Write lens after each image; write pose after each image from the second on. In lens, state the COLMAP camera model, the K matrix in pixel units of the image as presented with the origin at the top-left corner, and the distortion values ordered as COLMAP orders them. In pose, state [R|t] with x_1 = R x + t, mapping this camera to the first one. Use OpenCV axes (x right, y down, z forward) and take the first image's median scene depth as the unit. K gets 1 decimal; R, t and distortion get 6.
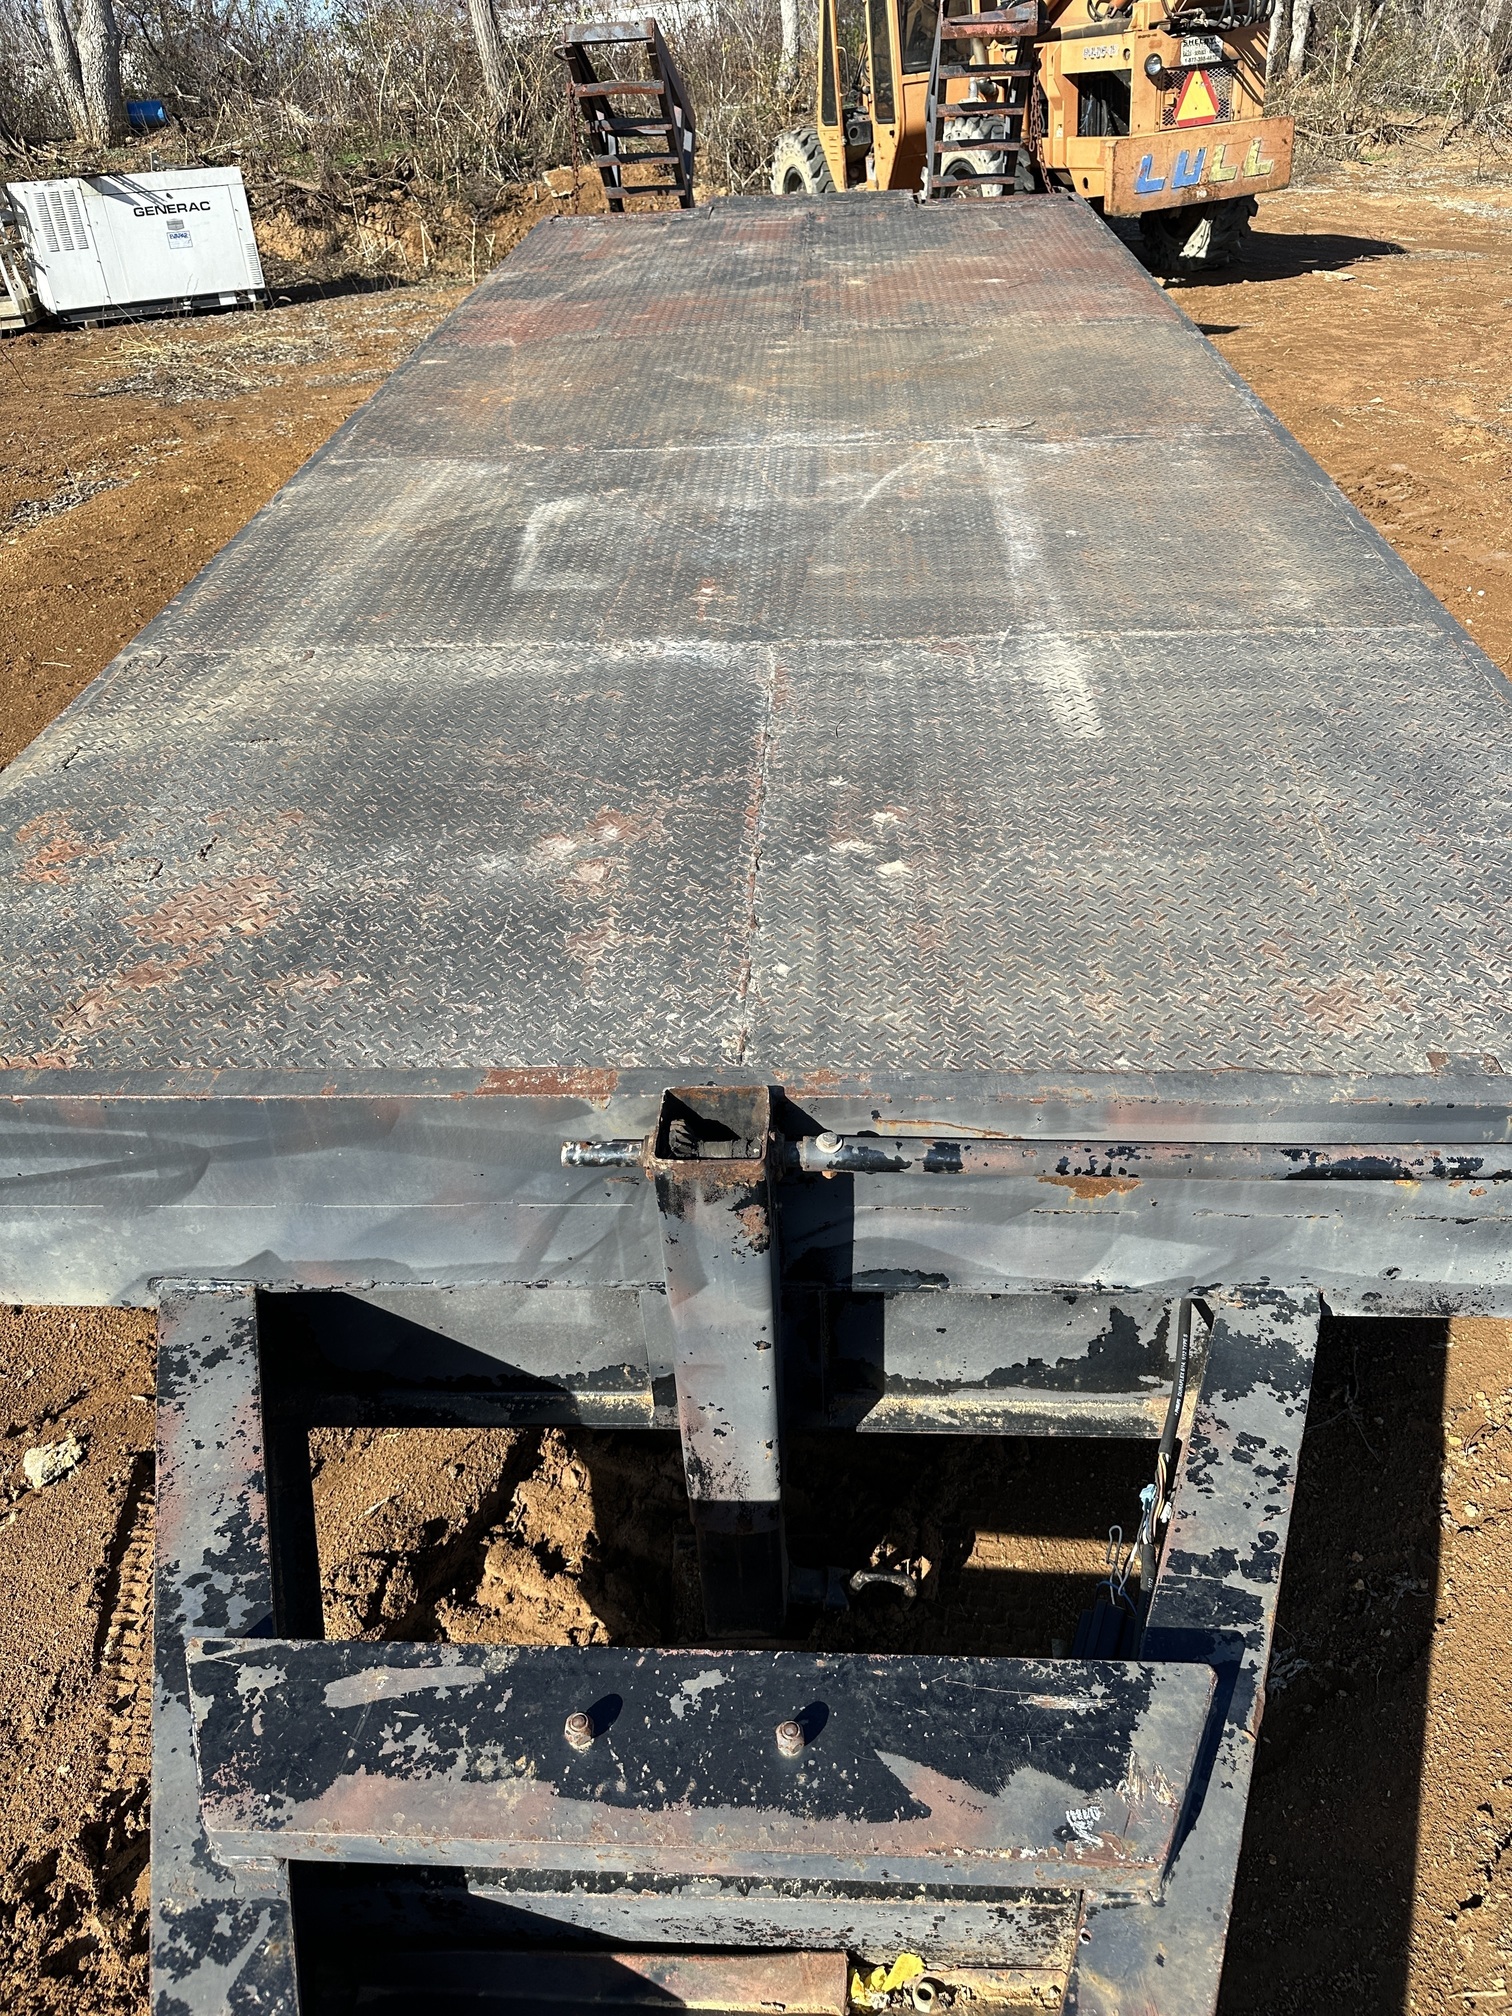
lens RADIAL K [[1414.0, 0, 788.2], [0, 1414.0, 980.1], [0, 0, 1]] dist [0.021728, -0.002102]
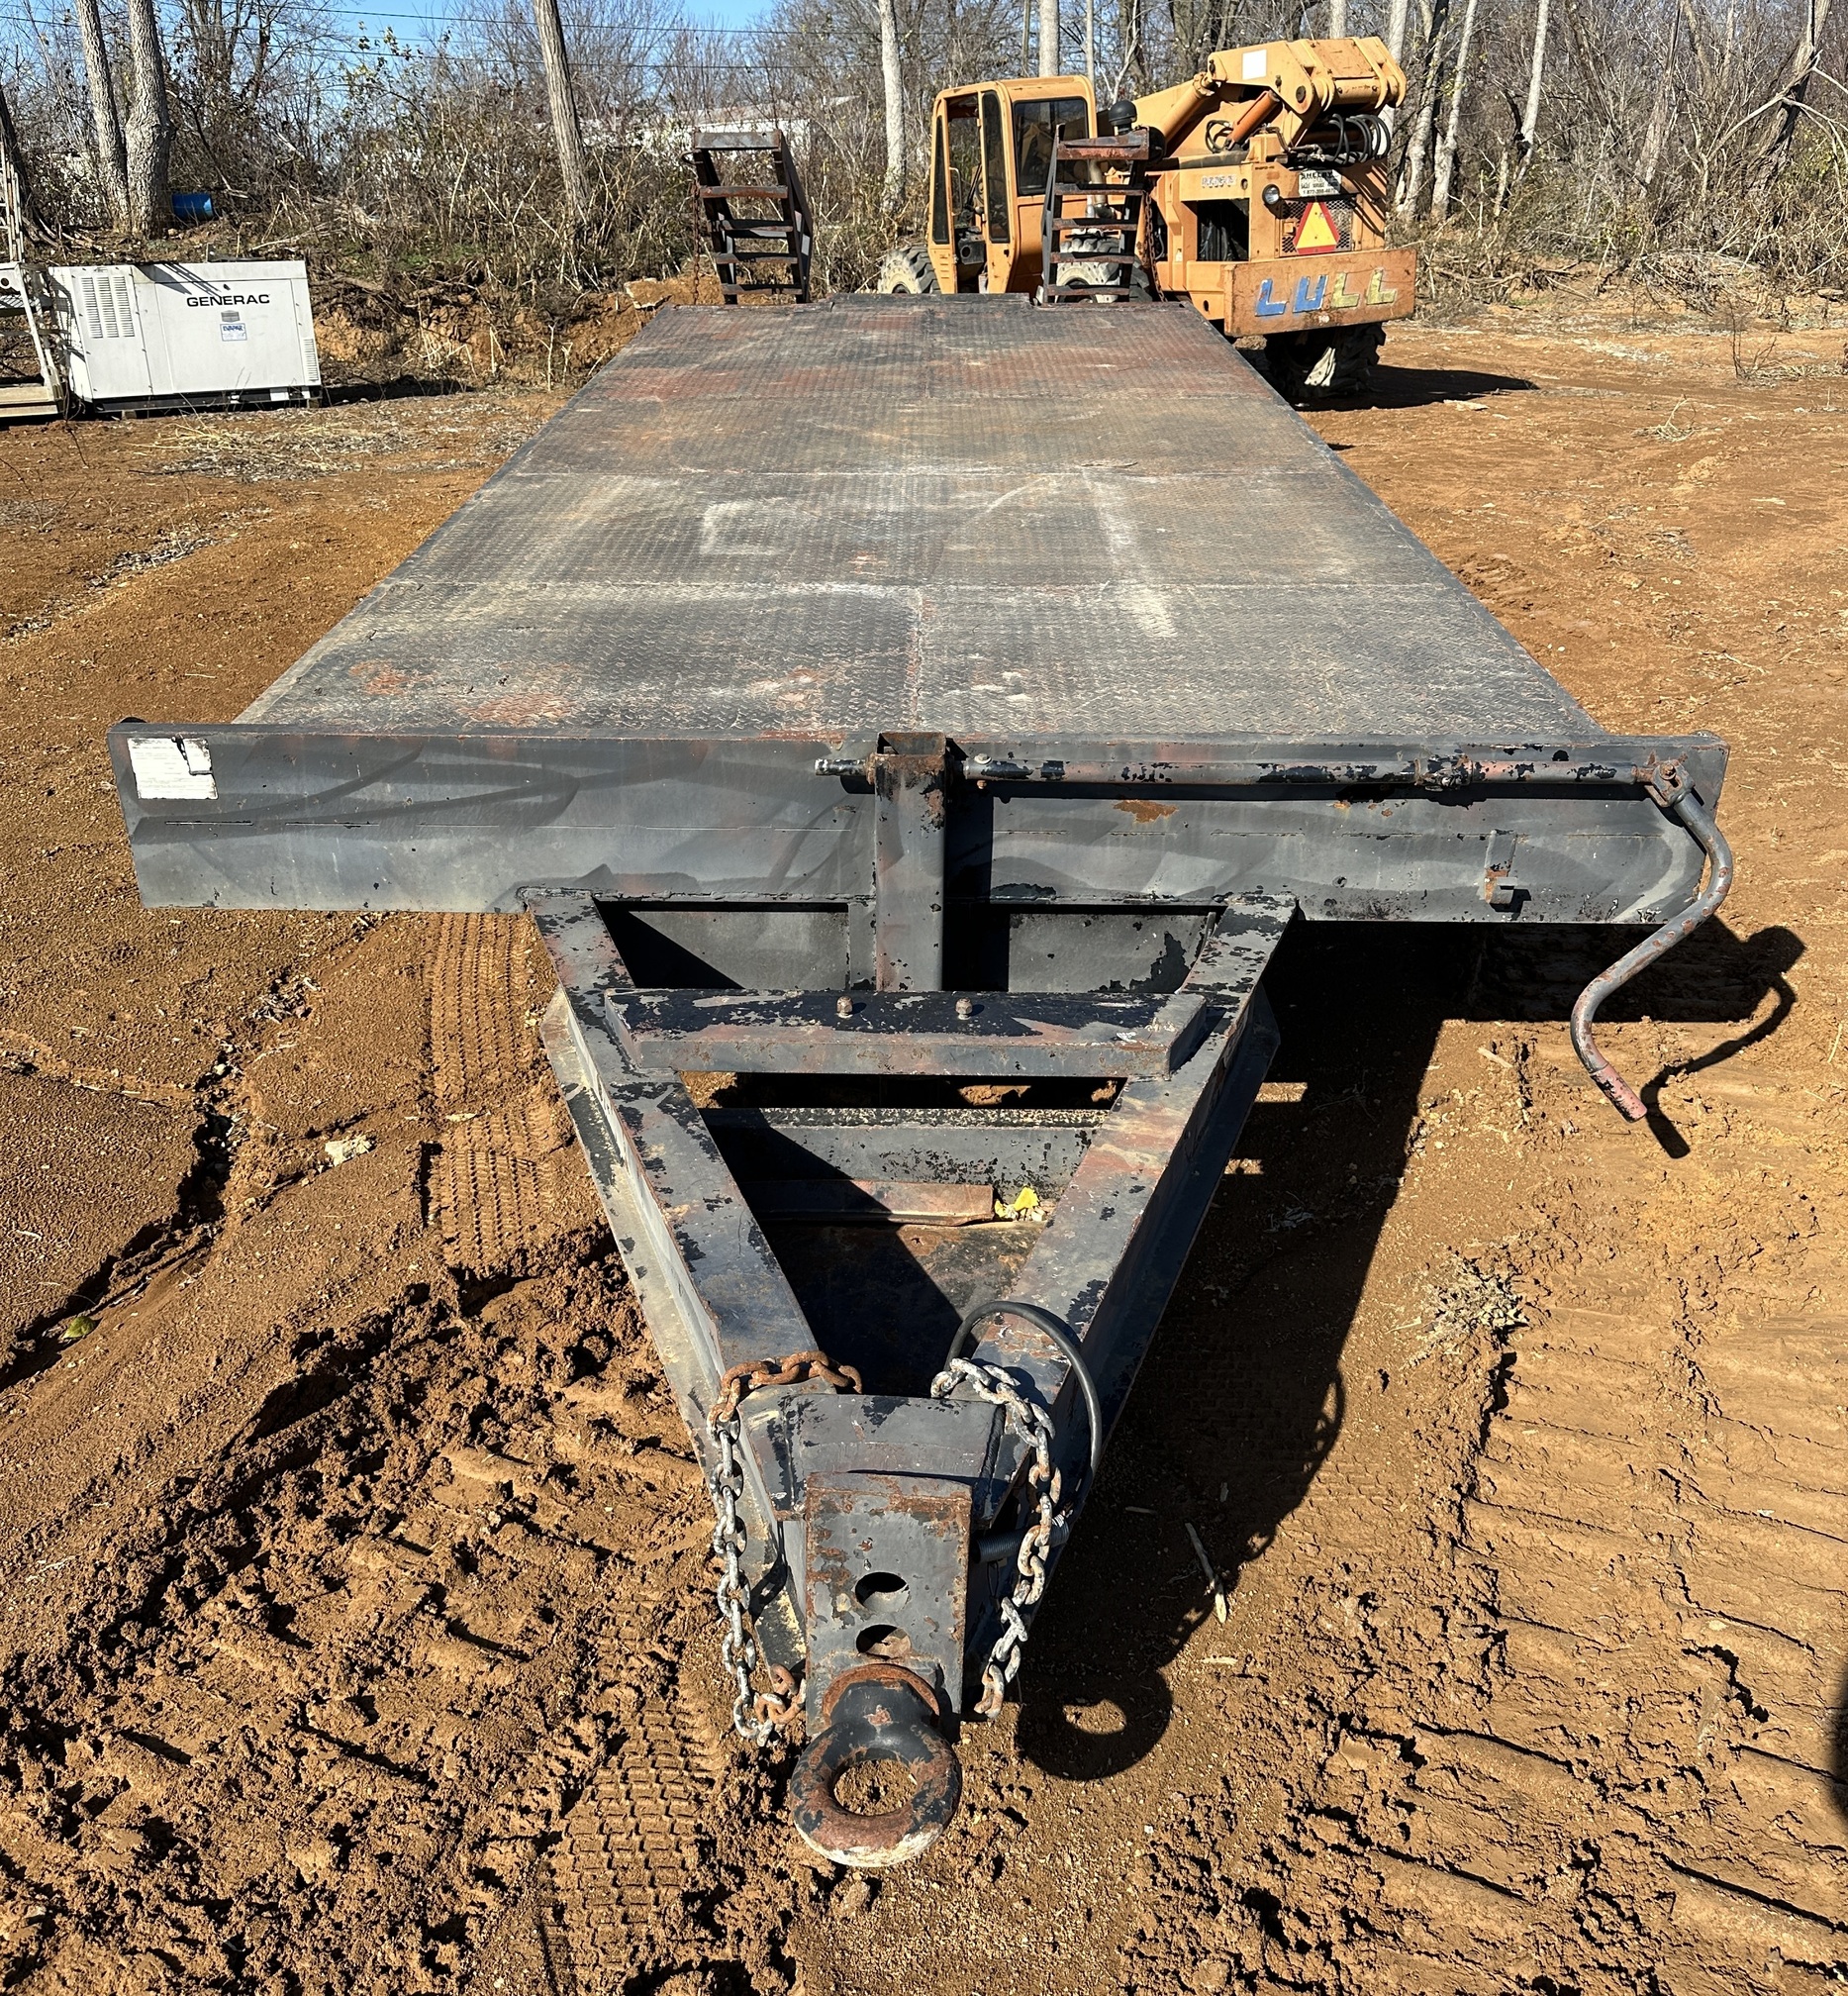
lens RADIAL K [[1814.0, 0, 923.0], [0, 1814.0, 996.4], [0, 0, 1]] dist [0.073257, -0.052523]
pose [[0.999182, 0.022041, 0.033897, -0.034298], [-0.016378, 0.987130, -0.159076, 0.236959], [-0.036967, 0.158391, 0.986684, -0.333944]]
